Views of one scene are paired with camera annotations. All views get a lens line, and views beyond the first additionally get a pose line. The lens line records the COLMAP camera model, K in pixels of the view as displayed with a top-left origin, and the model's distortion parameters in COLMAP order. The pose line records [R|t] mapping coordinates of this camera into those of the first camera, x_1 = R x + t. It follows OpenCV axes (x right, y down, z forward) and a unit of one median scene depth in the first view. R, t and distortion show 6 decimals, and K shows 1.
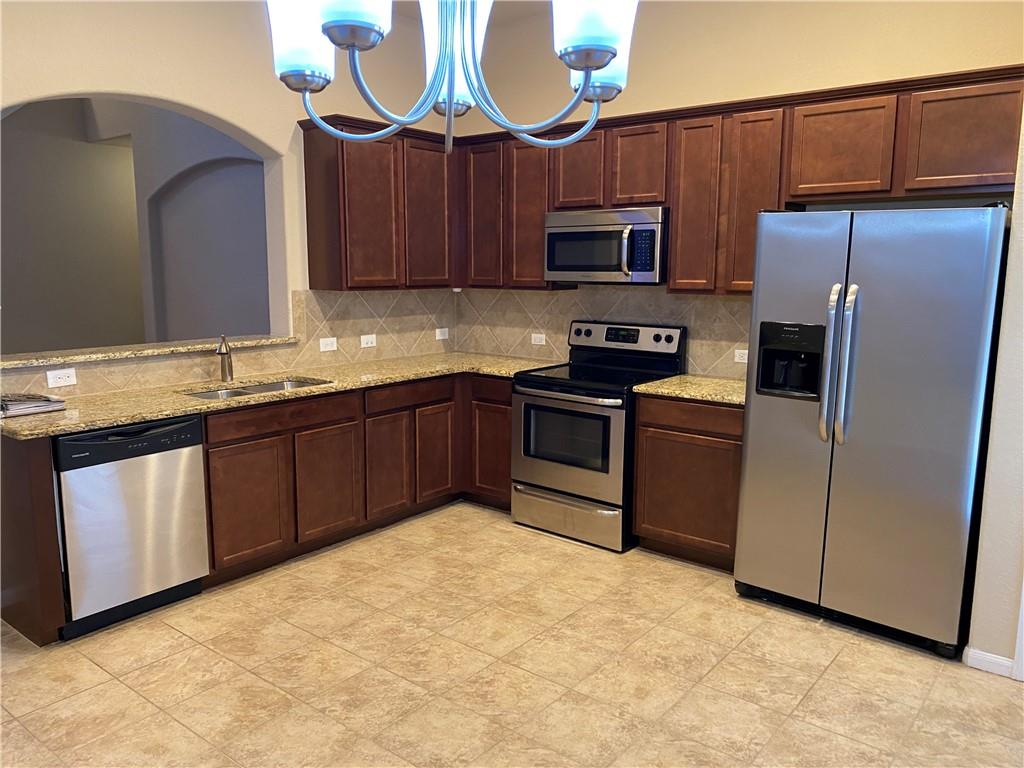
lens RADIAL K [[789.9, 0, 517.8], [0, 789.9, 383.4], [0, 0, 1]] dist [0.049633, -0.059715]
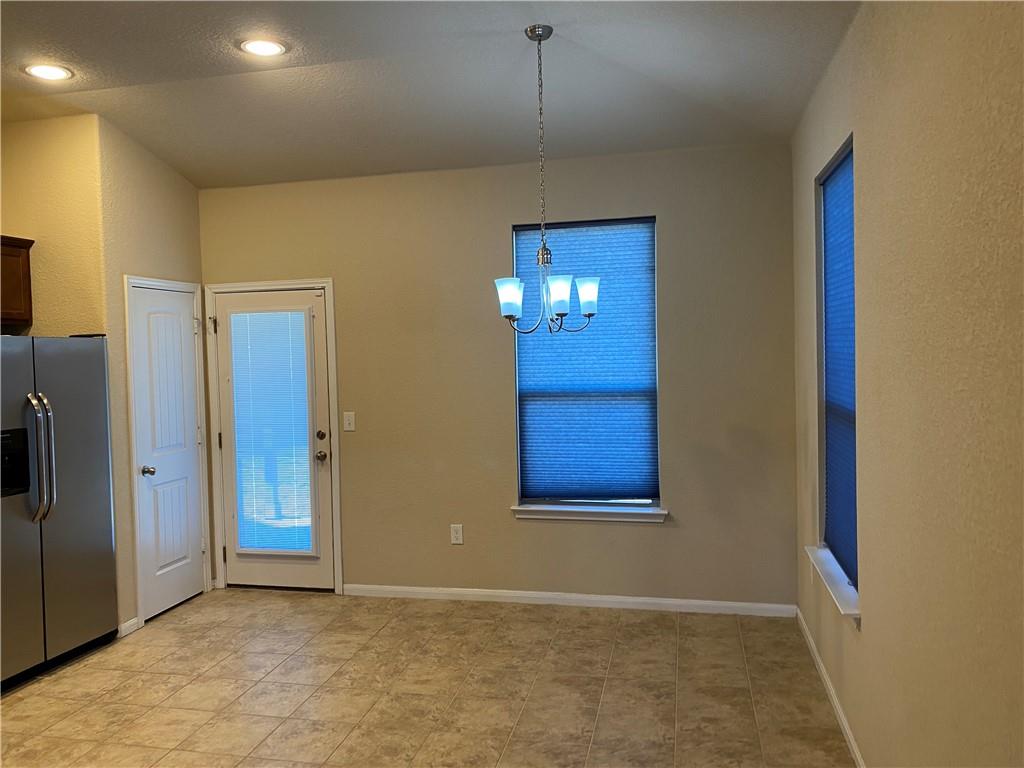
lens RADIAL K [[789.9, 0, 511.6], [0, 789.9, 376.1], [0, 0, 1]] dist [0.049633, -0.059715]
pose [[-0.445230, -0.028914, 0.894949, -0.975195], [0.155388, 0.981819, 0.109024, -0.158744], [-0.881830, 0.187605, -0.432643, 0.818171]]
